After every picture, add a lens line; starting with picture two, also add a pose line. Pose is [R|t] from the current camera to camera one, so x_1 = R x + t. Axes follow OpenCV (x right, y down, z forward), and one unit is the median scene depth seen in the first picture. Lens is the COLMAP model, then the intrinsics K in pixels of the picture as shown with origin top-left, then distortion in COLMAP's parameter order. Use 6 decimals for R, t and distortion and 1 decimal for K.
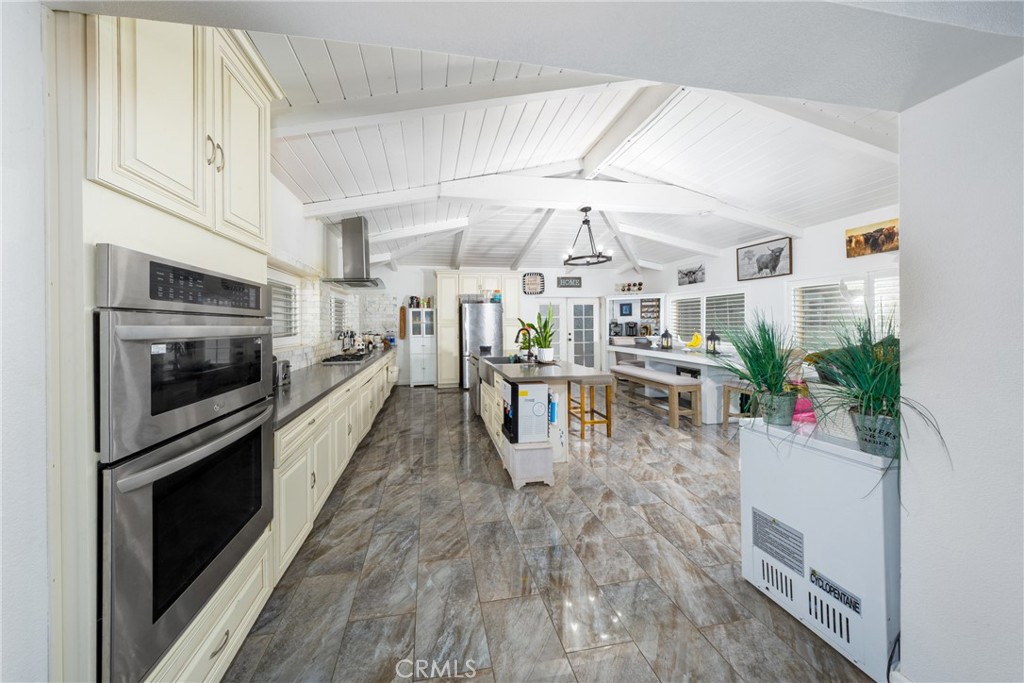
lens RADIAL K [[285.9, 0, 521.1], [0, 285.9, 324.5], [0, 0, 1]] dist [0.000007, -0.000001]
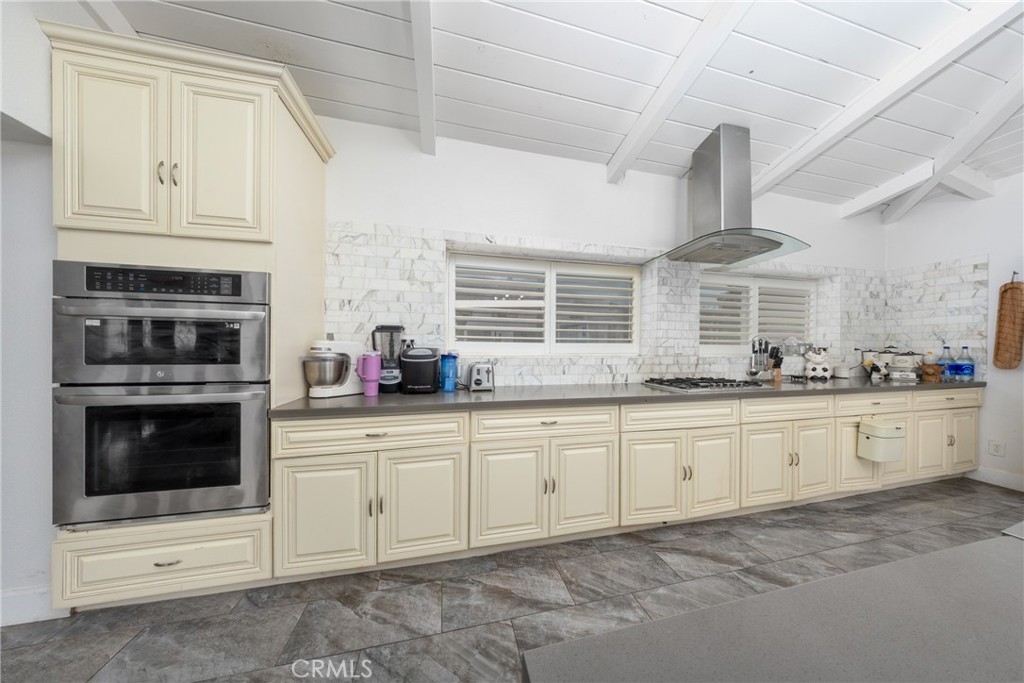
lens RADIAL K [[315.5, 0, 519.4], [0, 315.5, 346.9], [0, 0, 1]] dist [-0.000378, 0.000006]
pose [[-0.045250, 0.005345, -0.998961, 0.113131], [-0.002611, 0.999982, 0.005468, 0.070006], [0.998972, 0.002856, -0.045235, 1.168140]]
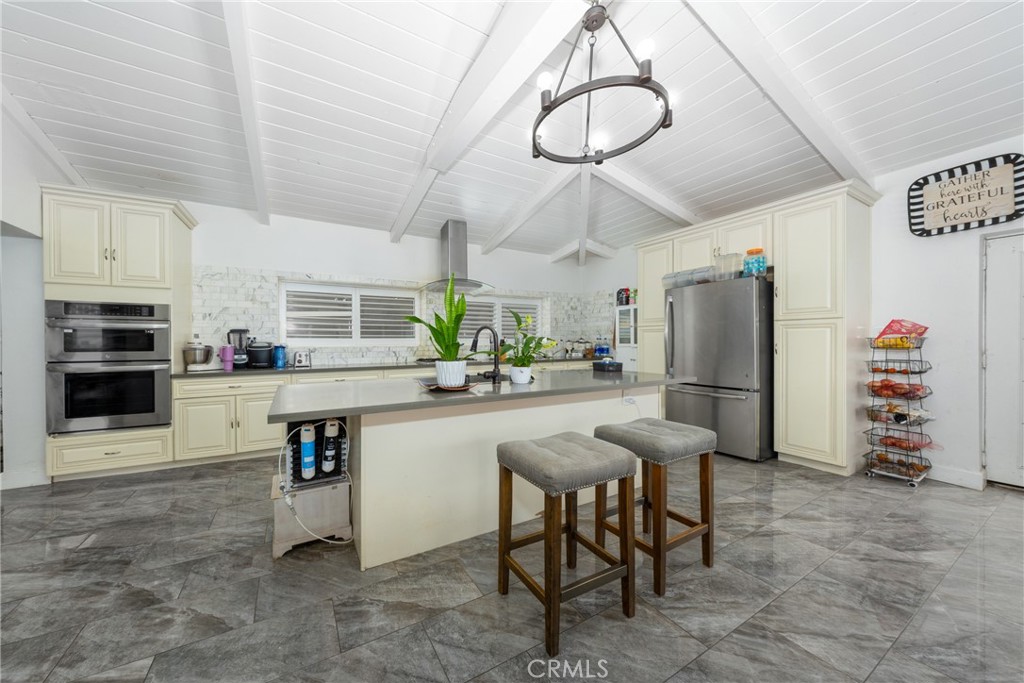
lens RADIAL K [[357.4, 0, 516.7], [0, 357.4, 342.2], [0, 0, 1]] dist [-0.005894, -0.000295]
pose [[0.267968, 0.004198, -0.963419, 1.269637], [0.009019, 0.999936, 0.006866, 0.078423], [0.963386, -0.010528, 0.267913, 1.595819]]
